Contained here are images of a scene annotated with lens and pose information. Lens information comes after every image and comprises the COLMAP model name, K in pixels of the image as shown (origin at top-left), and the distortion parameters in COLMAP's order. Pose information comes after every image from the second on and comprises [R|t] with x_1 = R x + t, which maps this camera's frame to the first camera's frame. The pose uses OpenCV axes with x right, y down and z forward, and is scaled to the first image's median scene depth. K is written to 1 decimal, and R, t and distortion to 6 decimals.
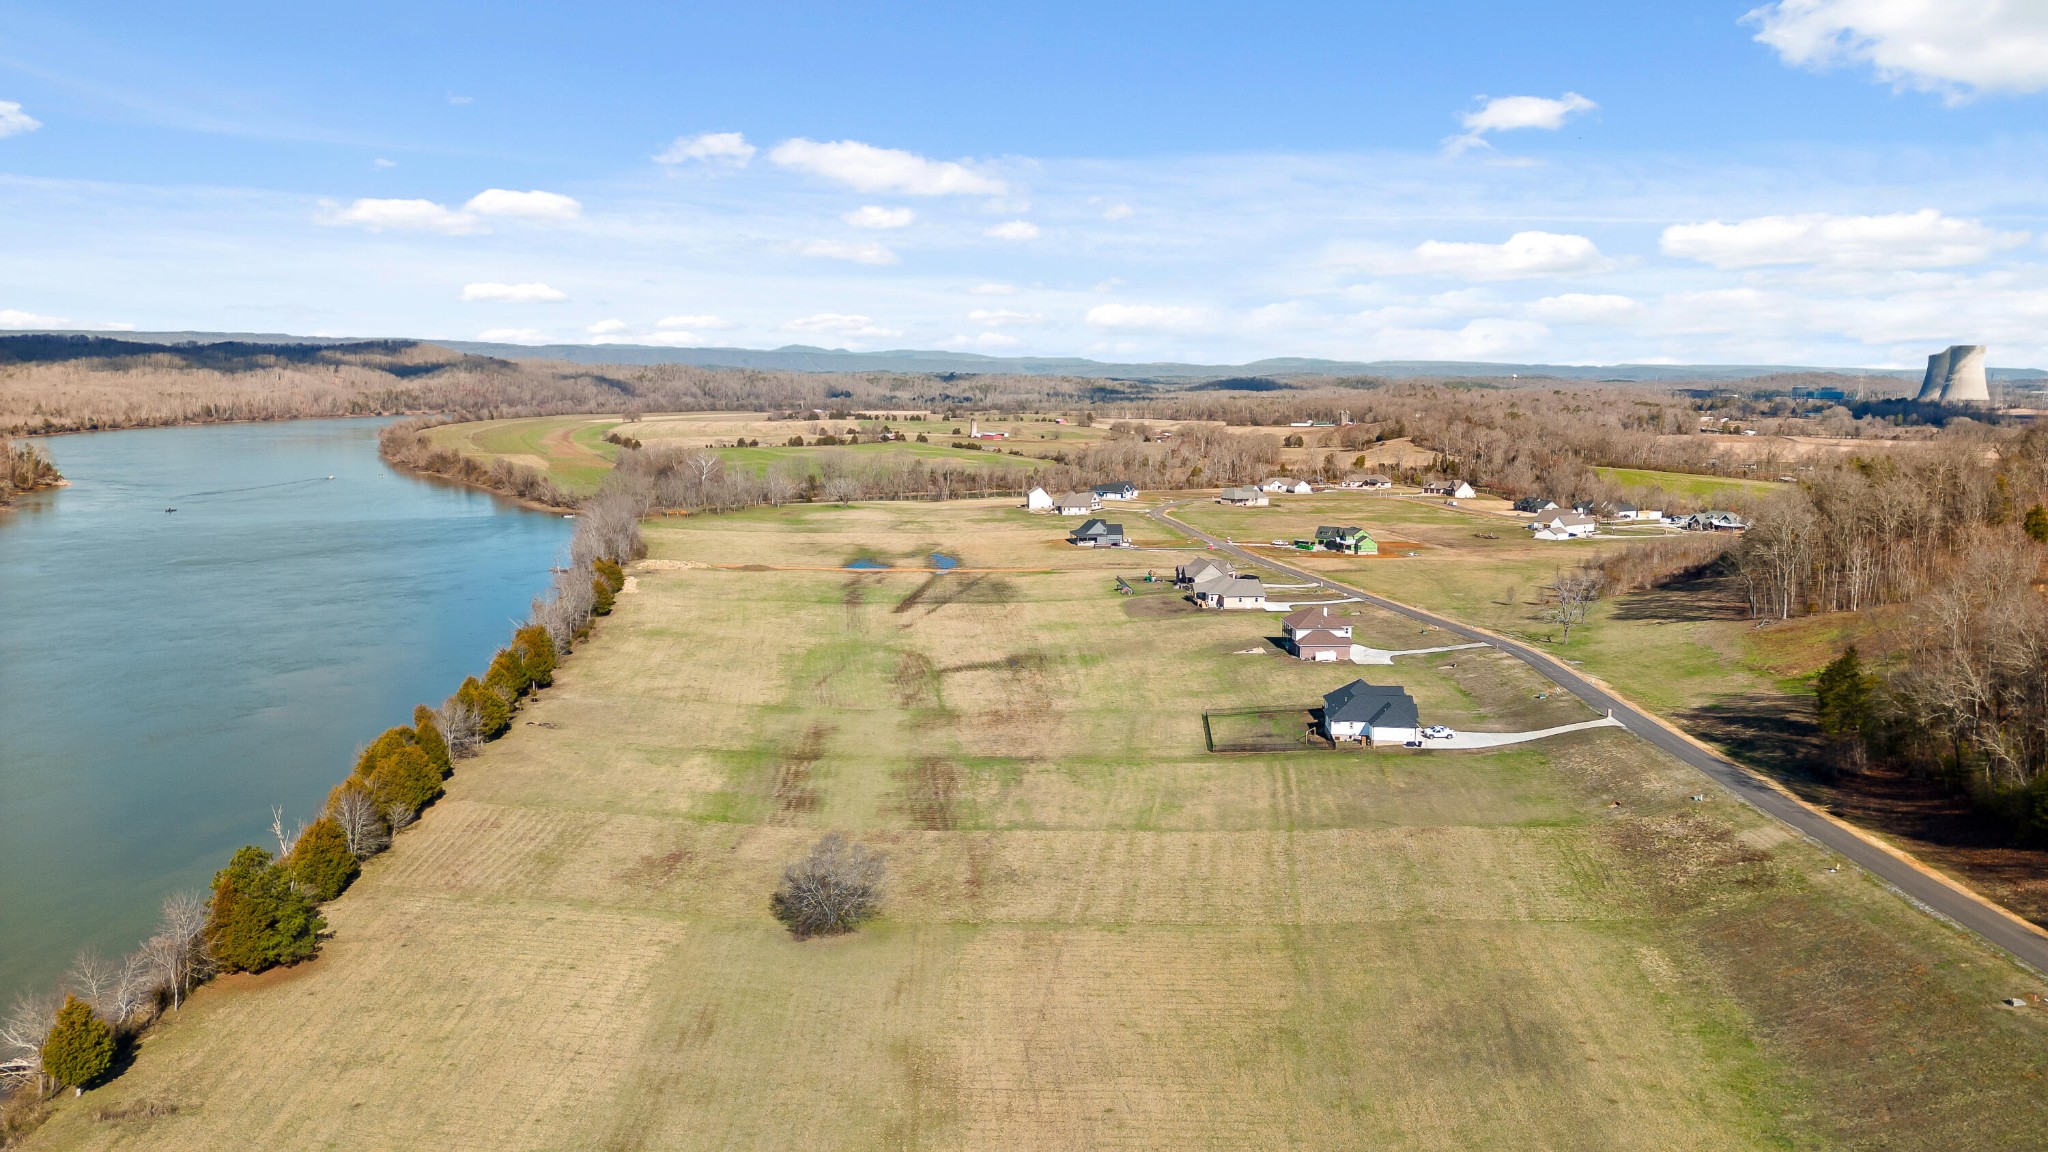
lens RADIAL K [[1478.5, 0, 1024.0], [0, 1478.5, 576.0], [0, 0, 1]] dist [0.125013, -0.148665]
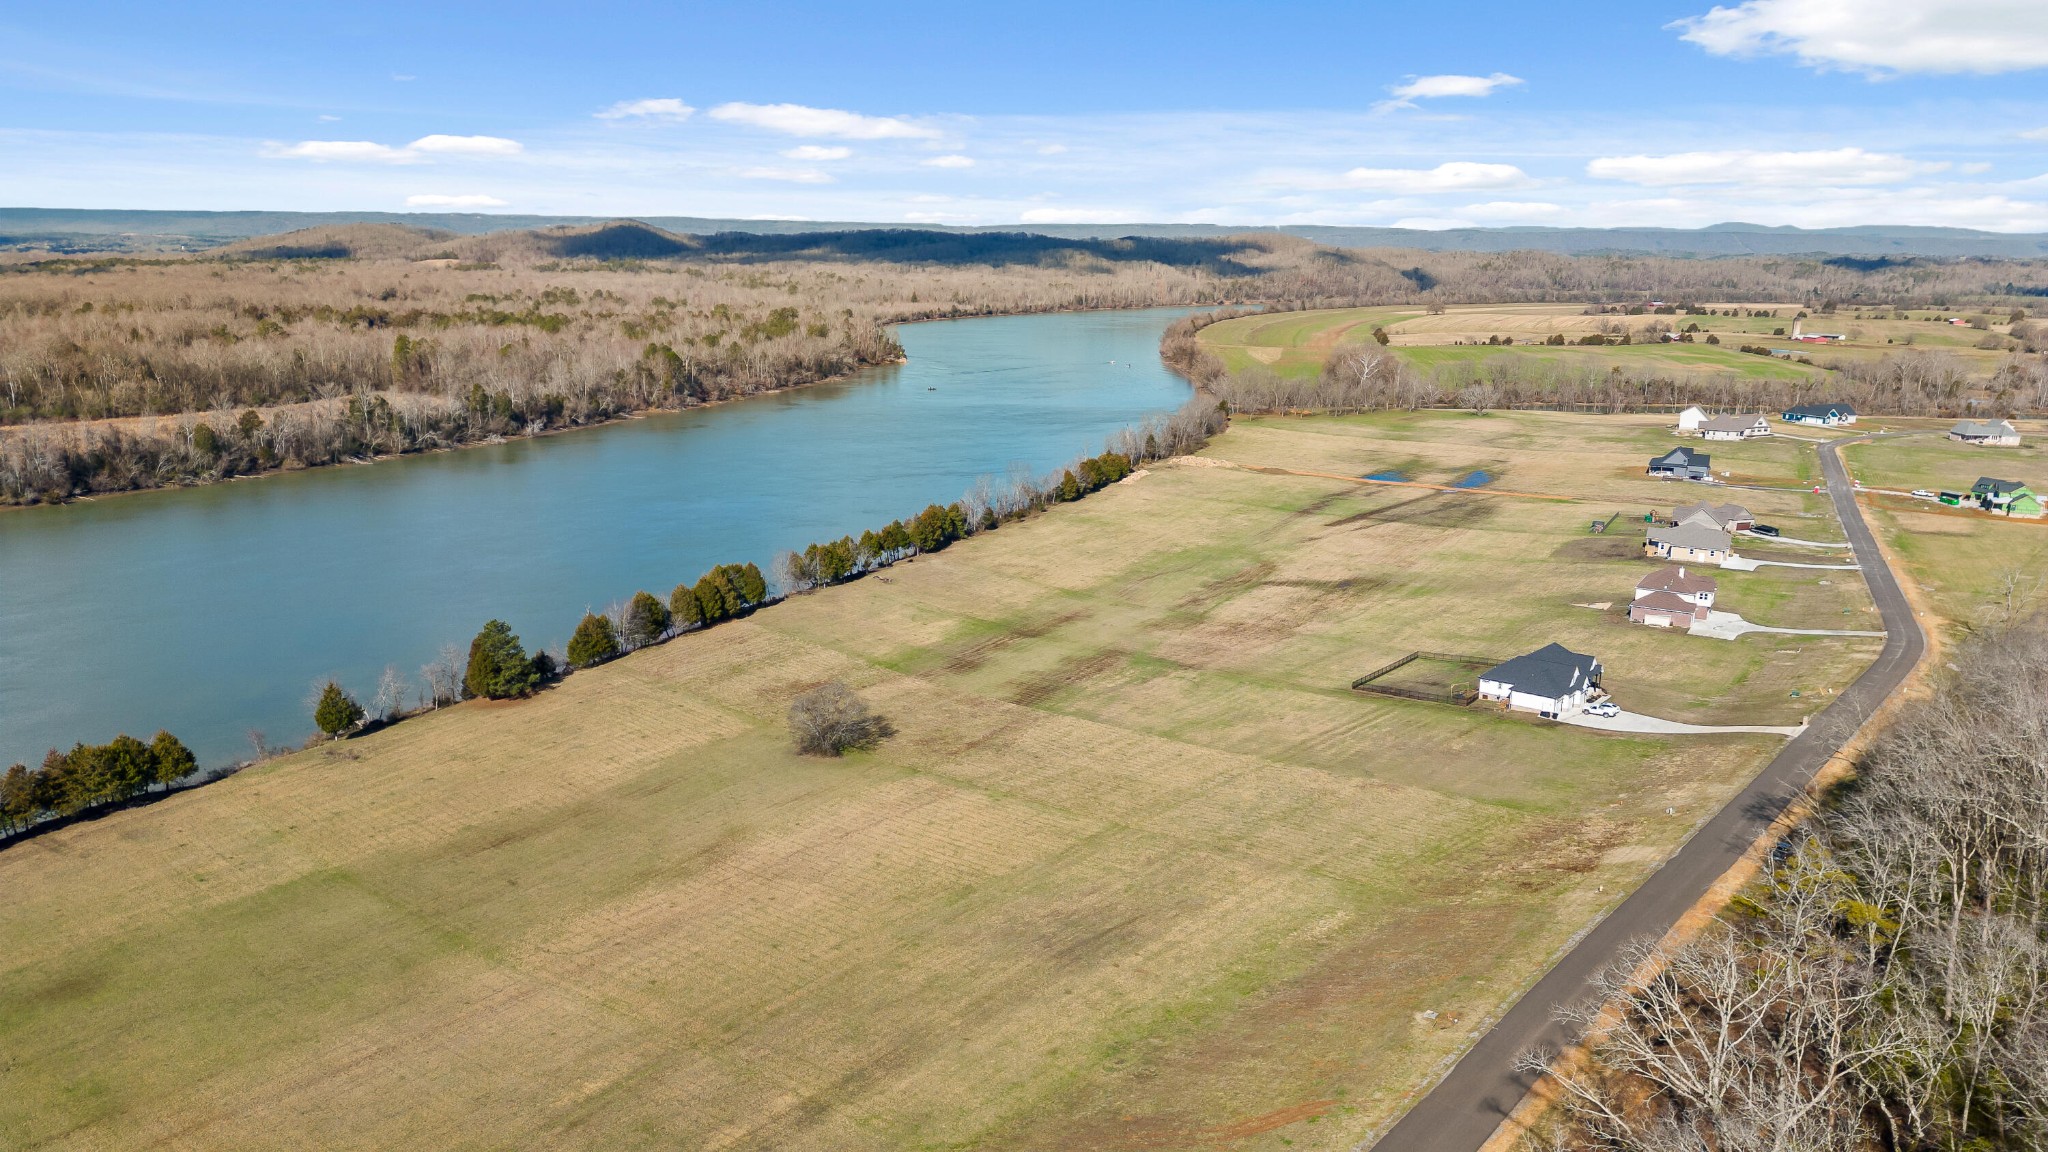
lens RADIAL K [[1478.5, 0, 1024.0], [0, 1478.5, 576.0], [0, 0, 1]] dist [0.125013, -0.148665]
pose [[0.814648, 0.126654, -0.565957, 0.204122], [-0.081958, 0.991211, 0.103848, -0.018907], [0.574135, -0.038215, 0.817868, 0.008999]]
